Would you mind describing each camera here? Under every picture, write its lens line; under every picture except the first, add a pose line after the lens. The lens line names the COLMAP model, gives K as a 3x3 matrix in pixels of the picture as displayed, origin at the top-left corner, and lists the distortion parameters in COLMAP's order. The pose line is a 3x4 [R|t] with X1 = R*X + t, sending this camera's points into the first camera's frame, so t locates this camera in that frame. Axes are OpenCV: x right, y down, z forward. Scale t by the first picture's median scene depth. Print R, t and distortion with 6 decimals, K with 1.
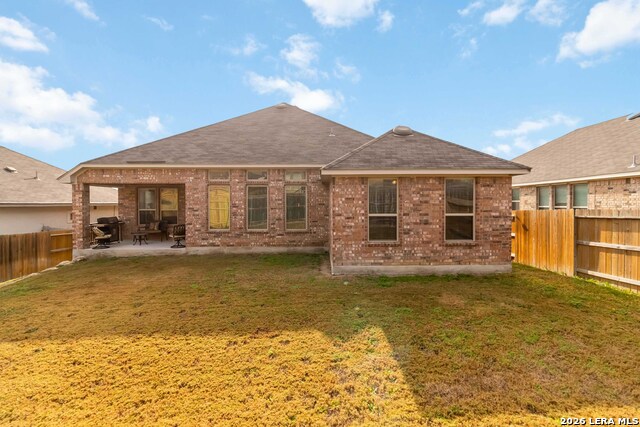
lens RADIAL K [[302.0, 0, 324.7], [0, 302.0, 206.7], [0, 0, 1]] dist [-0.000942, 0.000331]
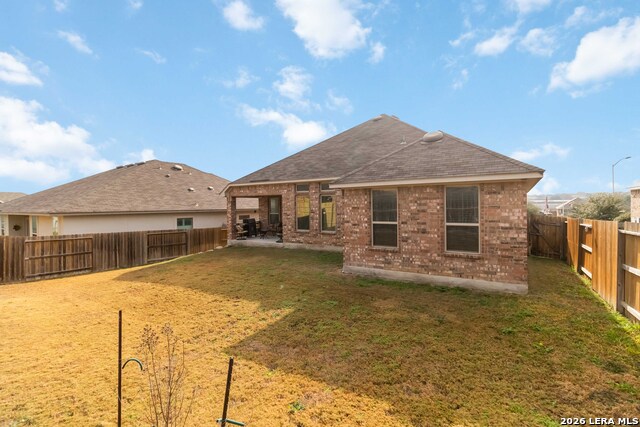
lens RADIAL K [[302.0, 0, 324.7], [0, 302.0, 206.7], [0, 0, 1]] dist [-0.000942, 0.000331]
pose [[0.832576, -0.004581, -0.553891, 0.616119], [0.003516, 0.999989, -0.002986, -0.027642], [0.553899, 0.000539, 0.832584, -0.018356]]
